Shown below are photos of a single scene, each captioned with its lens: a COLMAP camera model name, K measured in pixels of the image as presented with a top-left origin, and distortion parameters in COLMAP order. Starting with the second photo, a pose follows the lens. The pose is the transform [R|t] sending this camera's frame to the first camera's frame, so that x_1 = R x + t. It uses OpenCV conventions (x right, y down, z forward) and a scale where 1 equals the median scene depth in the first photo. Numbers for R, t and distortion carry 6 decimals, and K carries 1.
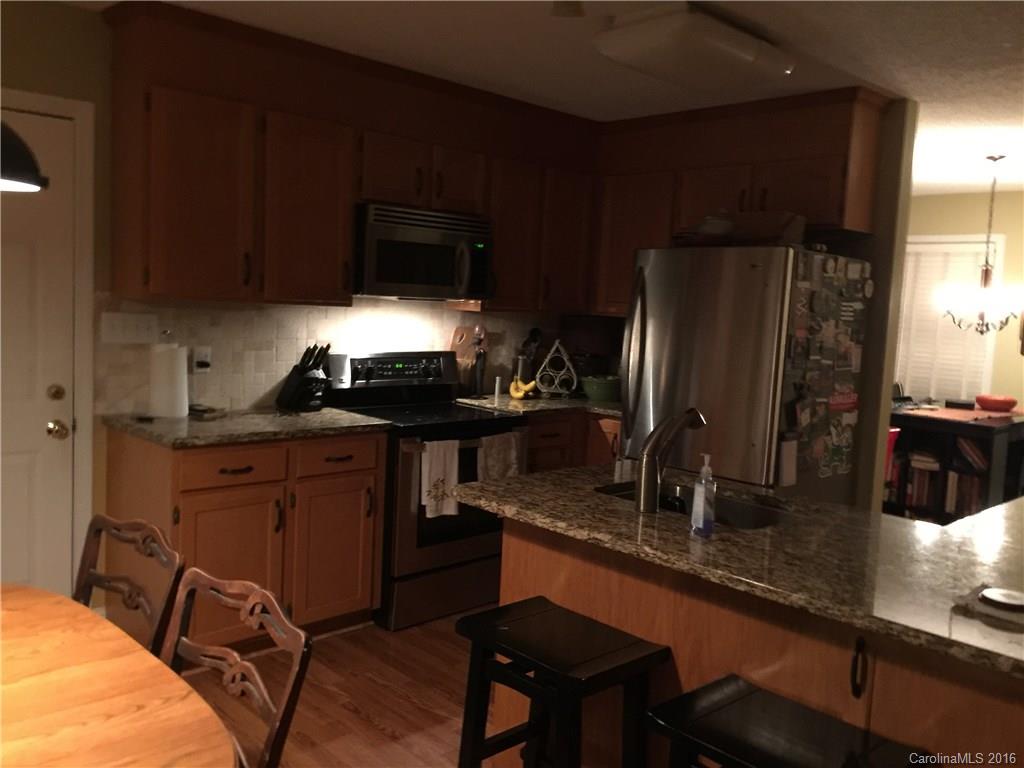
lens RADIAL K [[884.8, 0, 517.3], [0, 884.8, 382.0], [0, 0, 1]] dist [0.050328, -0.032942]
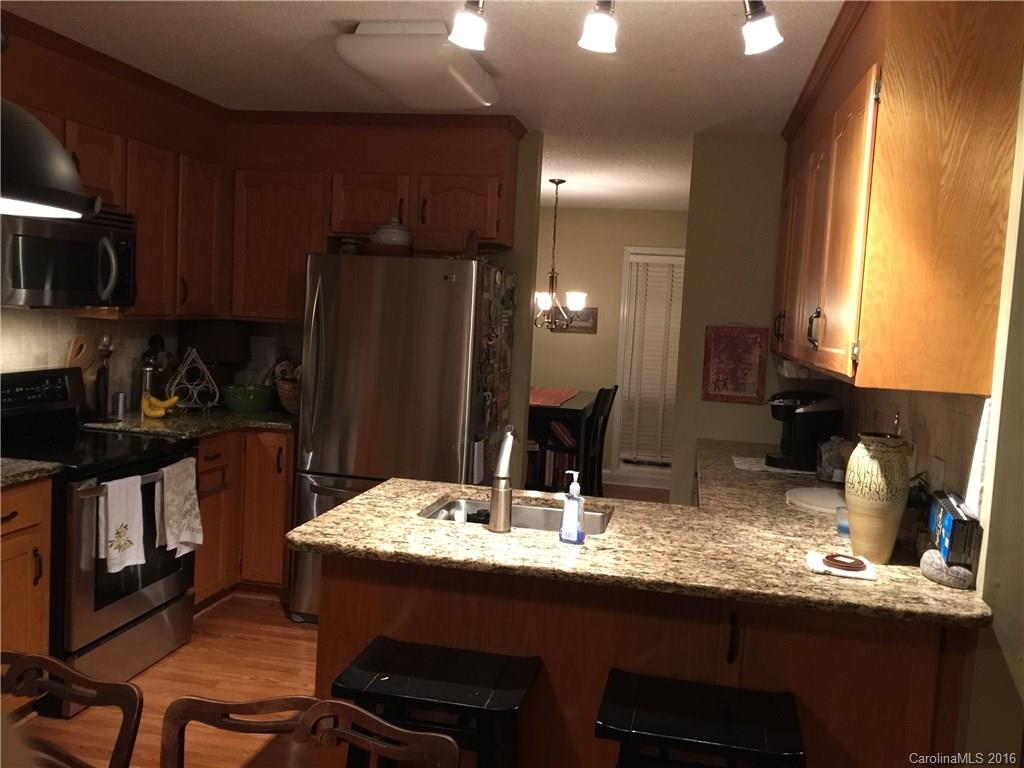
lens RADIAL K [[884.8, 0, 516.1], [0, 884.8, 384.5], [0, 0, 1]] dist [0.050328, -0.032942]
pose [[0.822730, -0.056203, 0.565647, -0.249495], [0.044016, 0.998411, 0.035180, -0.035838], [-0.566726, -0.004046, 0.823897, 0.090034]]
